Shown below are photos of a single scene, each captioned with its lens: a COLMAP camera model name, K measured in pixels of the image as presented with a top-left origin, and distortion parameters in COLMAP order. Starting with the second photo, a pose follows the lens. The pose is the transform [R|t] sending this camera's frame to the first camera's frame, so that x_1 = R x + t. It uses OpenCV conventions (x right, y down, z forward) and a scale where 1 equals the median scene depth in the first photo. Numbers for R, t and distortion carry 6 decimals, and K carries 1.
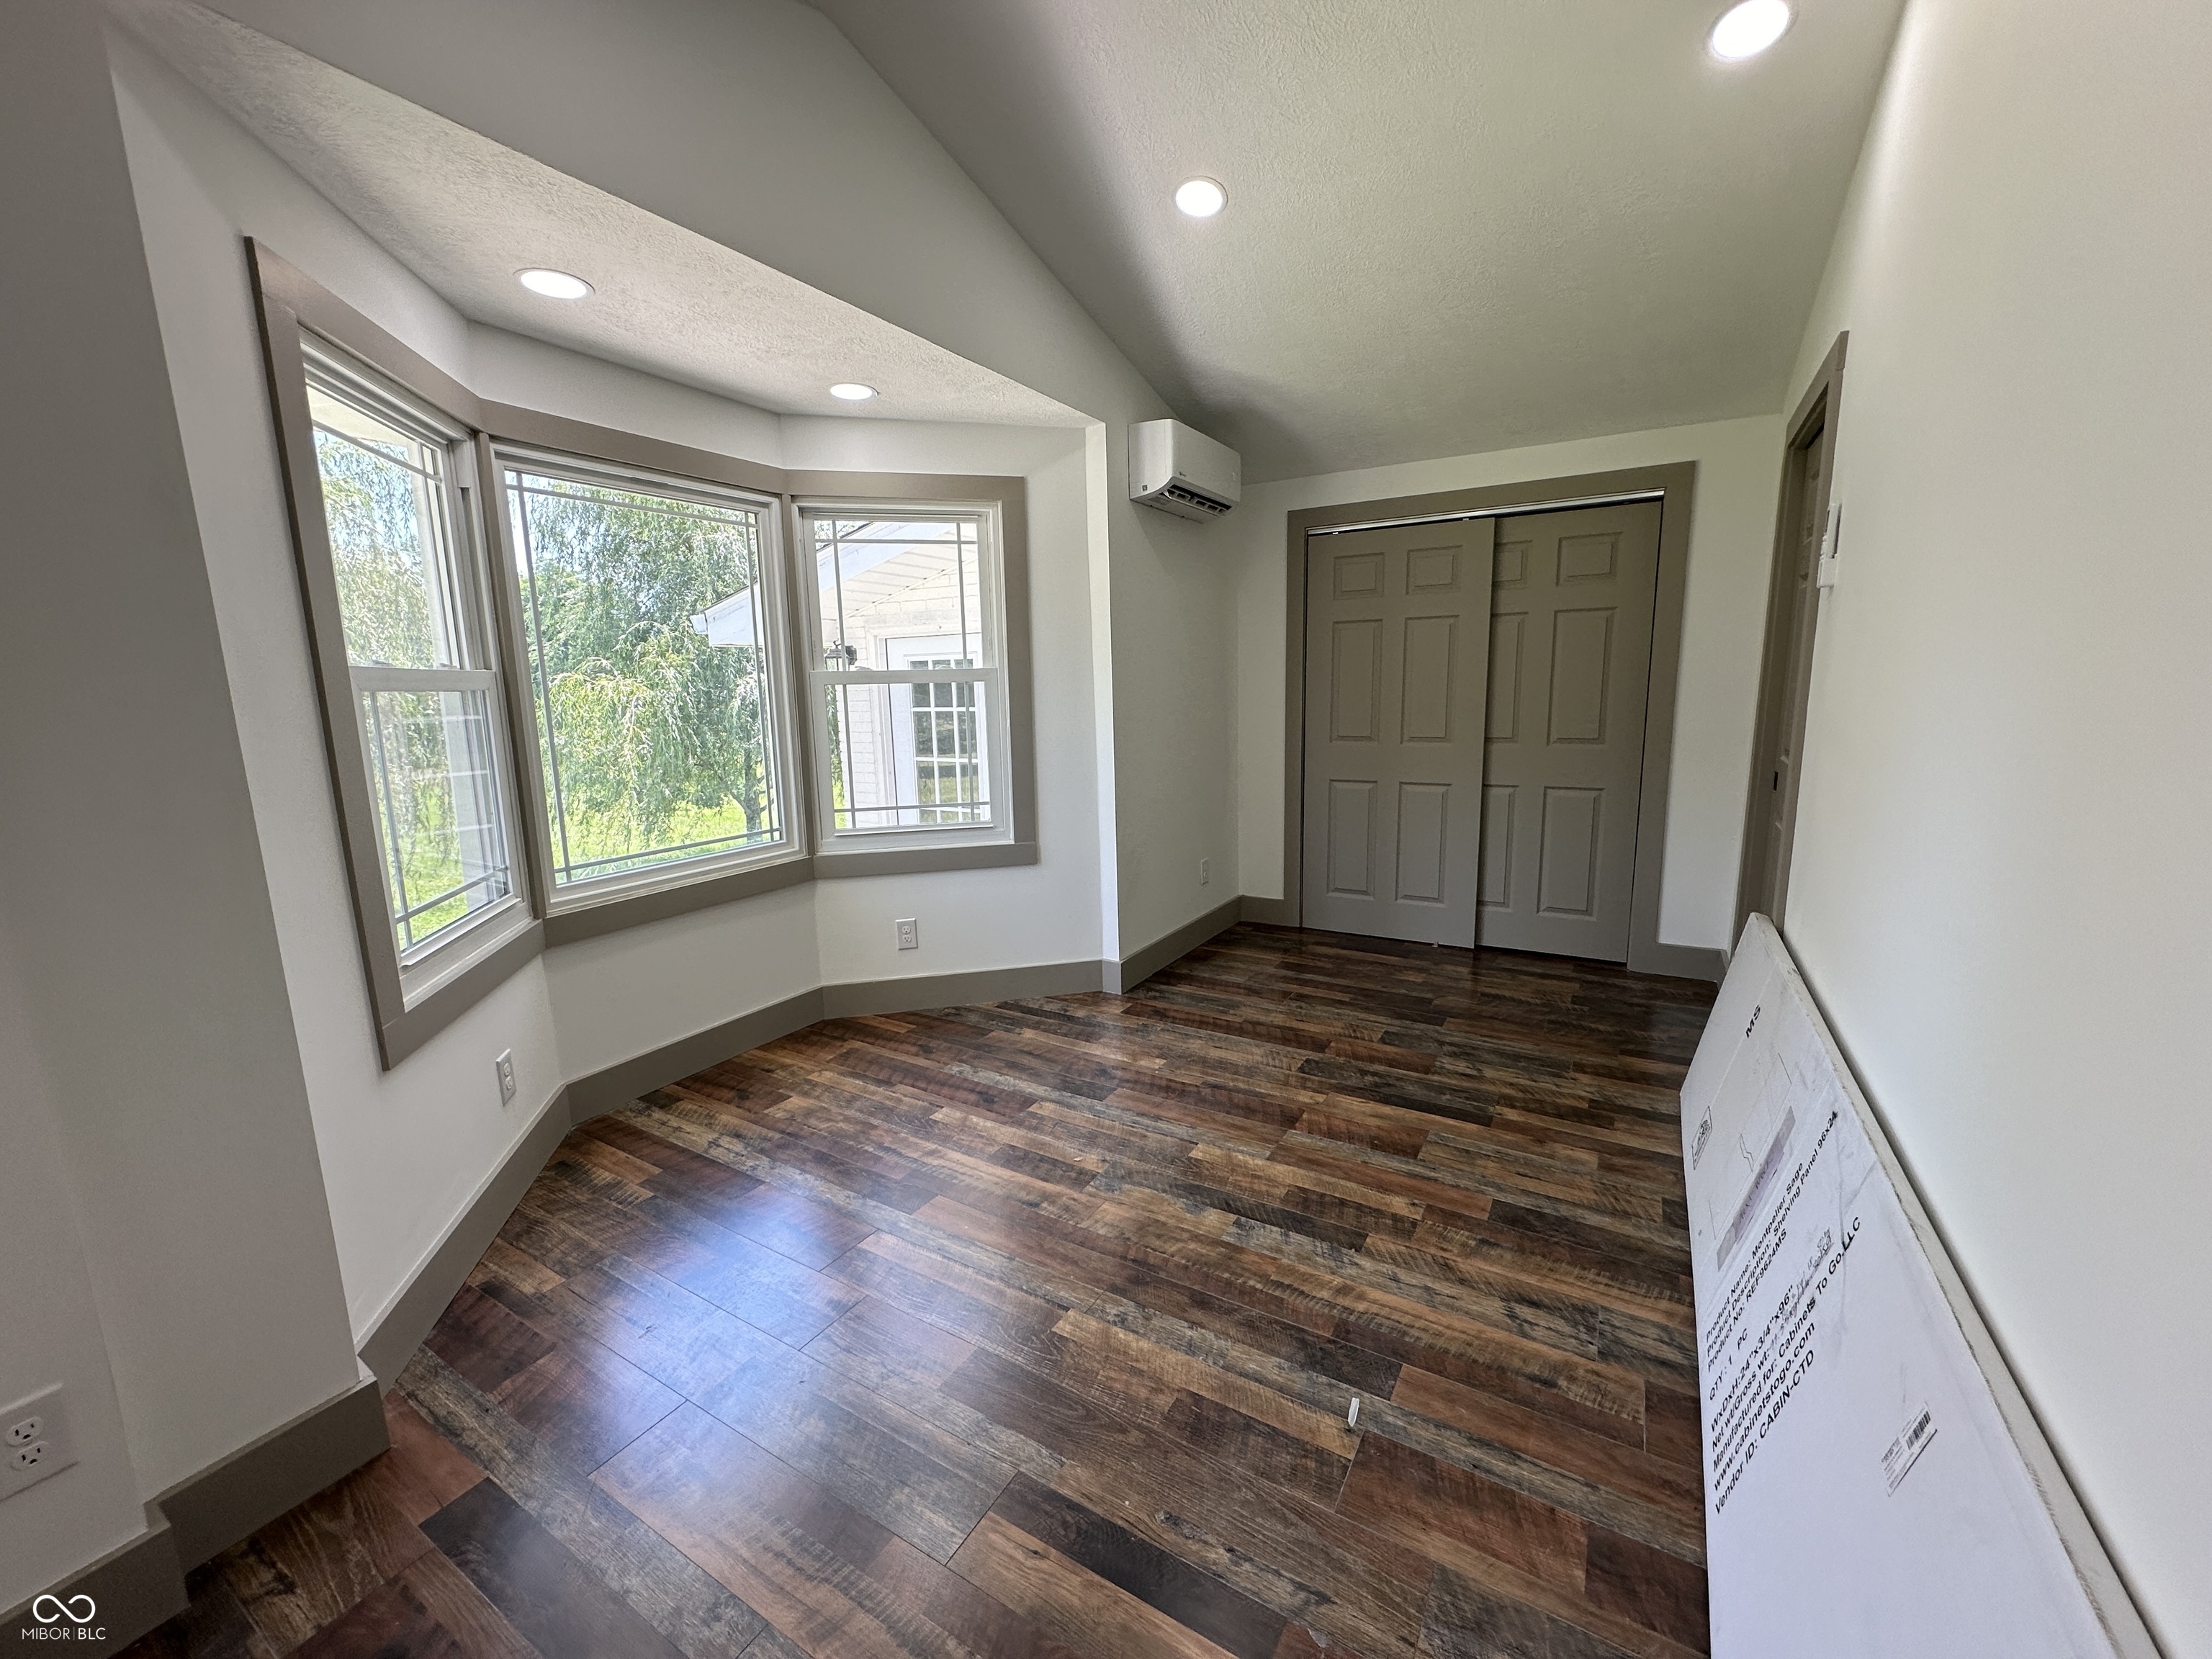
lens RADIAL K [[880.0, 0, 1104.3], [0, 880.0, 832.6], [0, 0, 1]] dist [-0.000657, 0.000297]
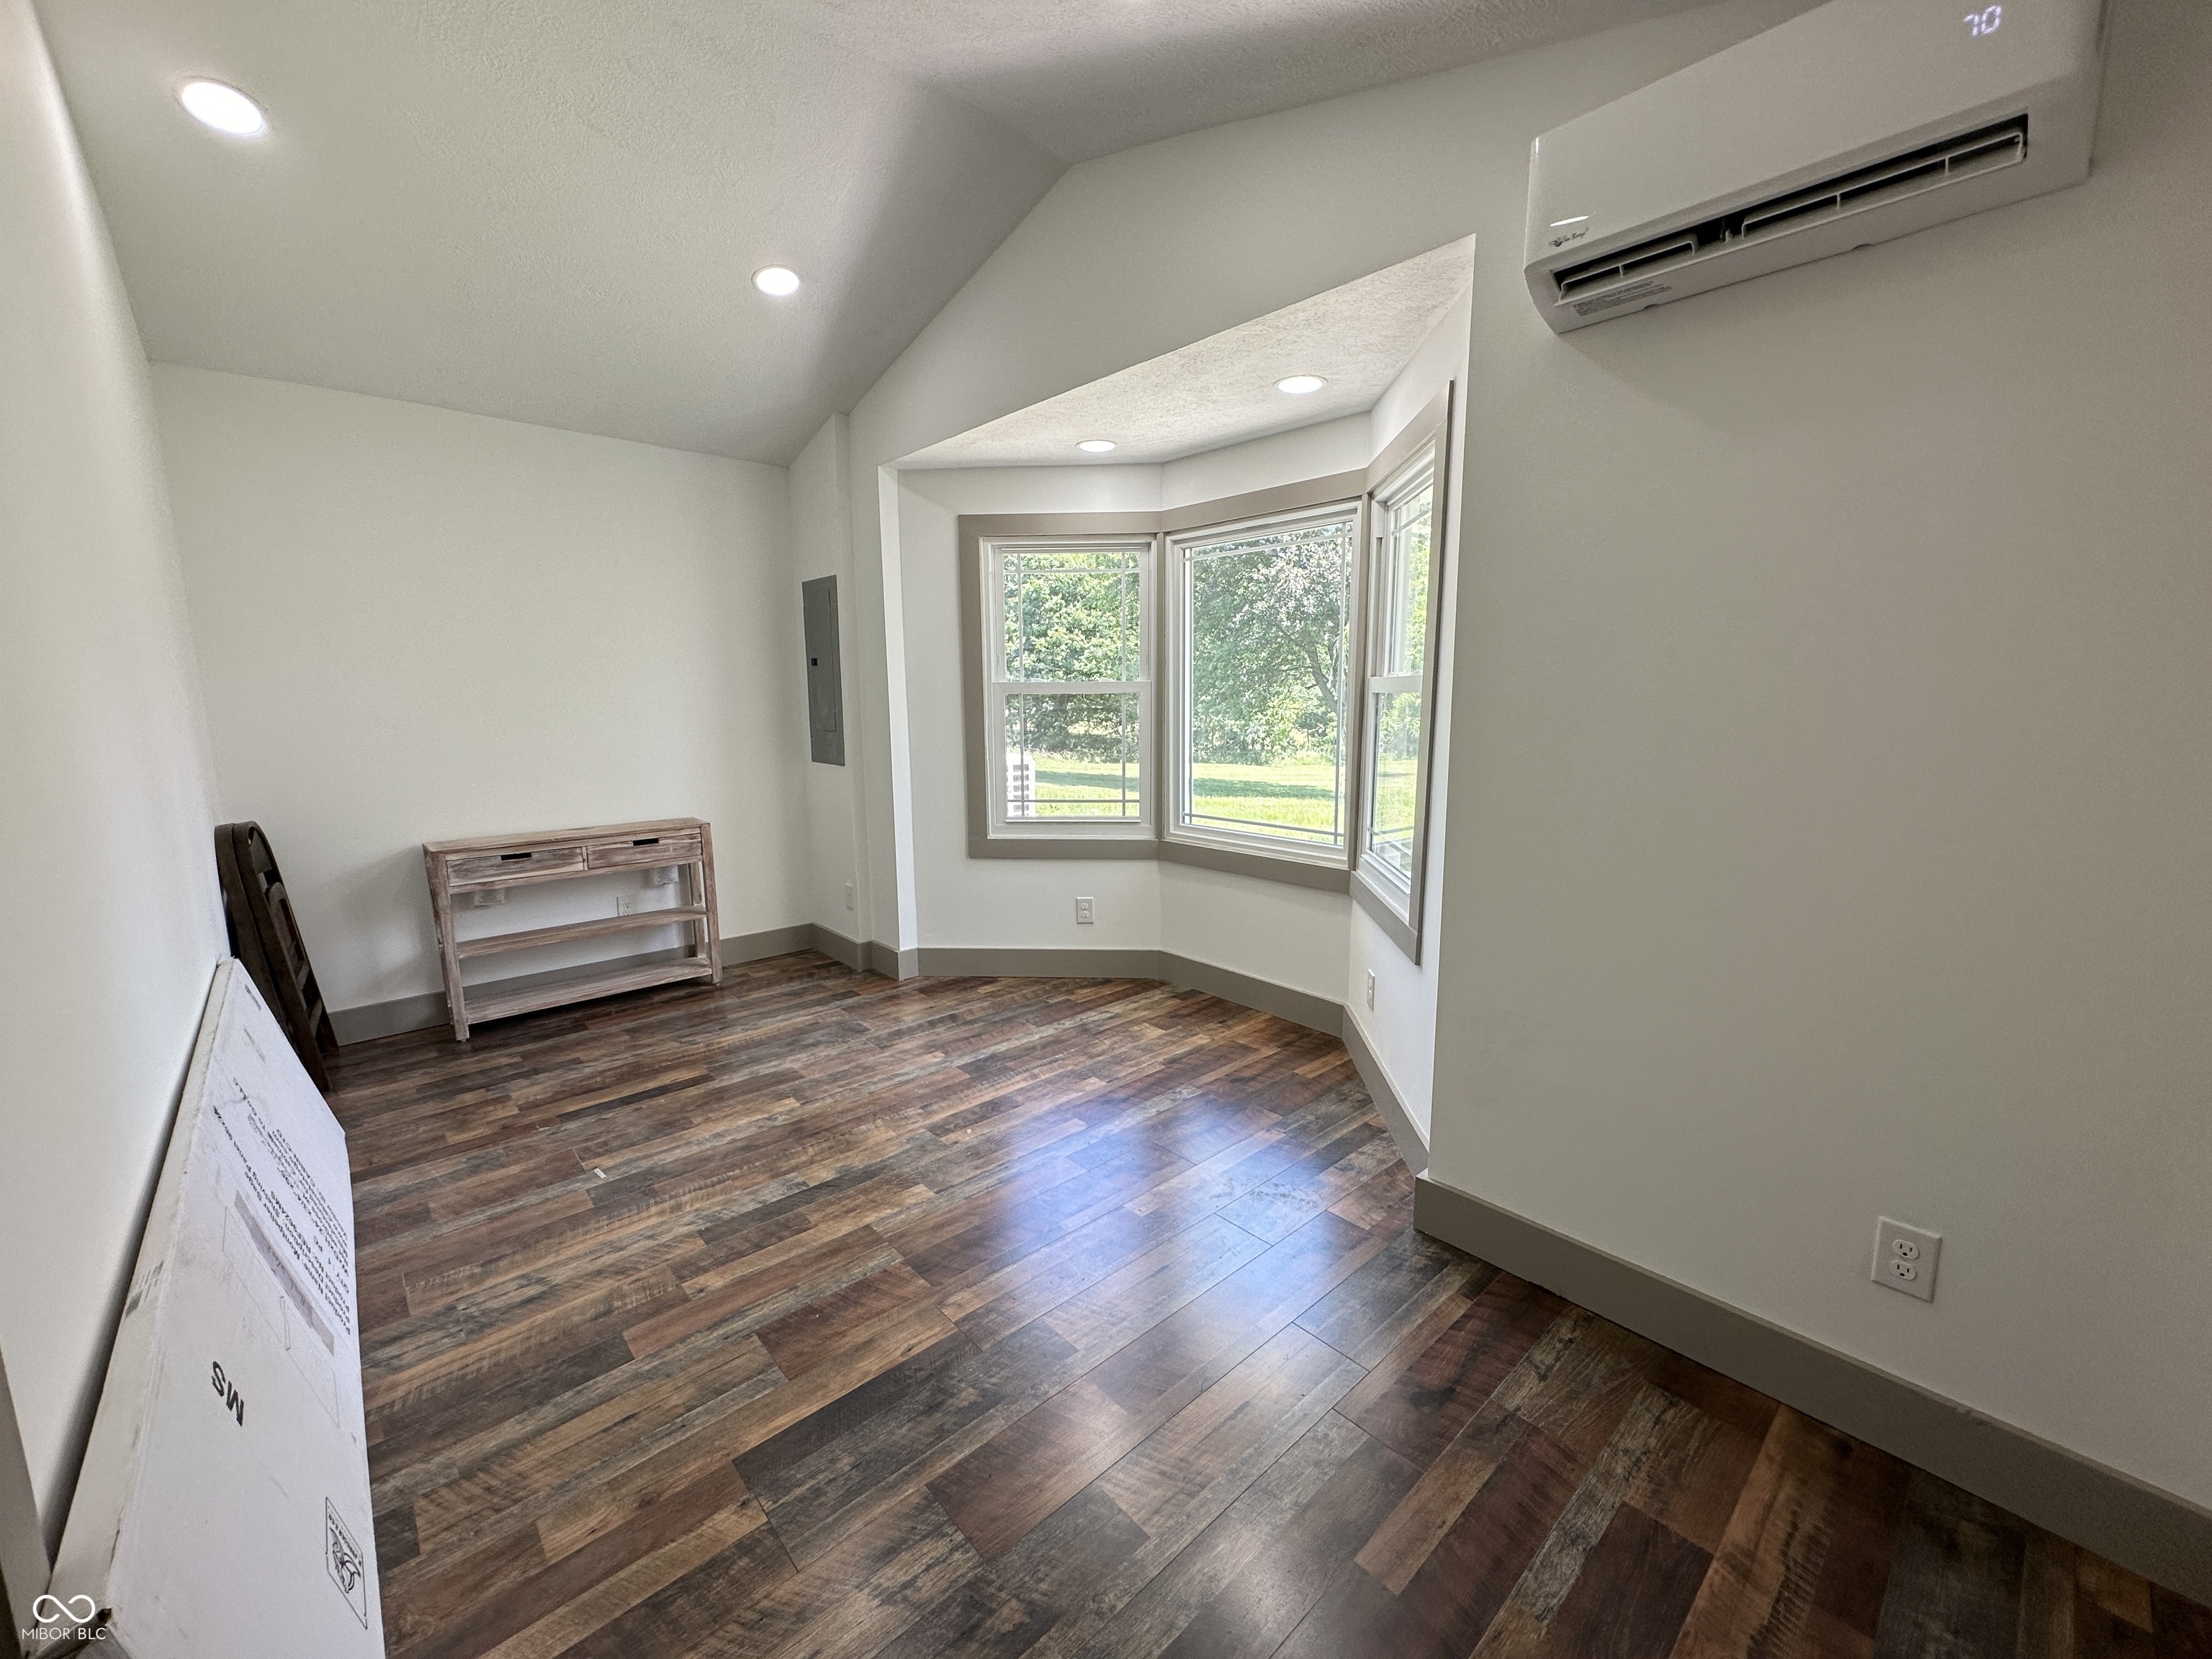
lens RADIAL K [[880.0, 0, 1106.2], [0, 880.0, 833.1], [0, 0, 1]] dist [-0.000657, 0.000297]
pose [[-0.287625, 0.177407, -0.941169, 0.814255], [-0.149555, 0.962320, 0.227098, -0.241378], [0.945994, 0.206076, -0.250255, 1.241721]]
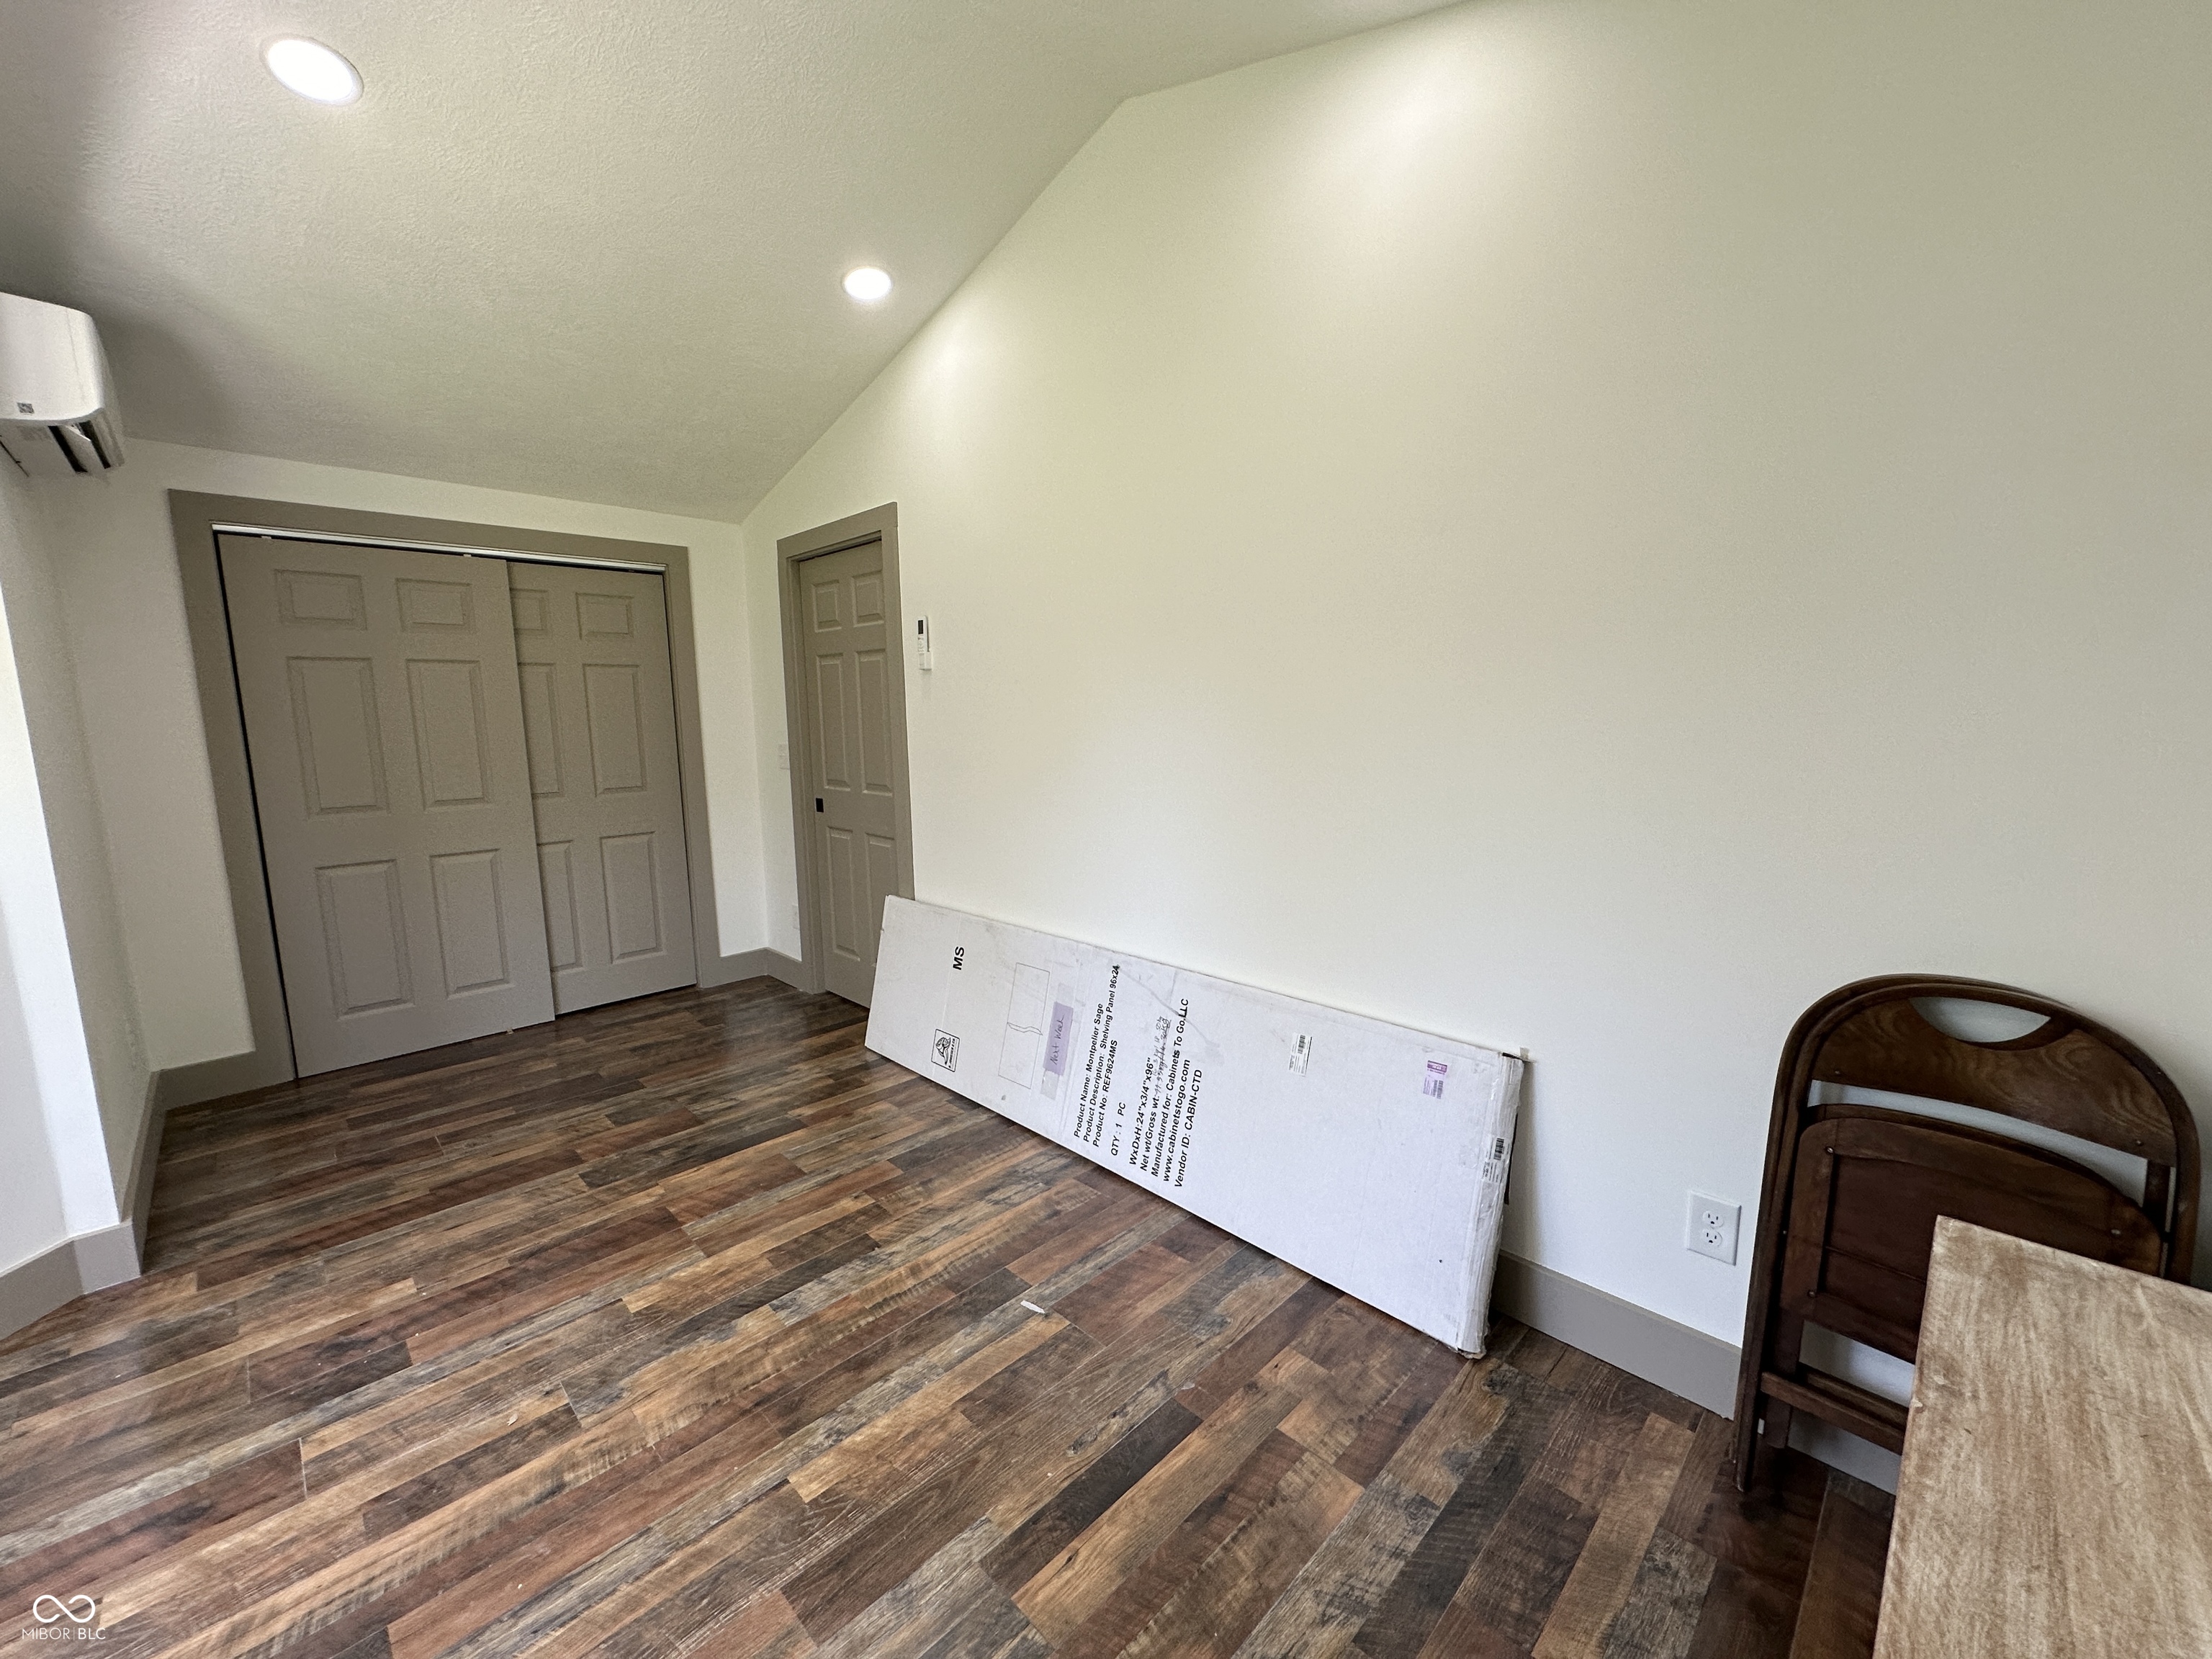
lens RADIAL K [[880.0, 0, 1106.6], [0, 880.0, 832.7], [0, 0, 1]] dist [-0.000657, 0.000297]
pose [[0.240416, -0.117584, 0.963522, -0.484628], [0.172035, 0.982083, 0.076923, -0.051780], [-0.955303, 0.147265, 0.256337, 0.279305]]
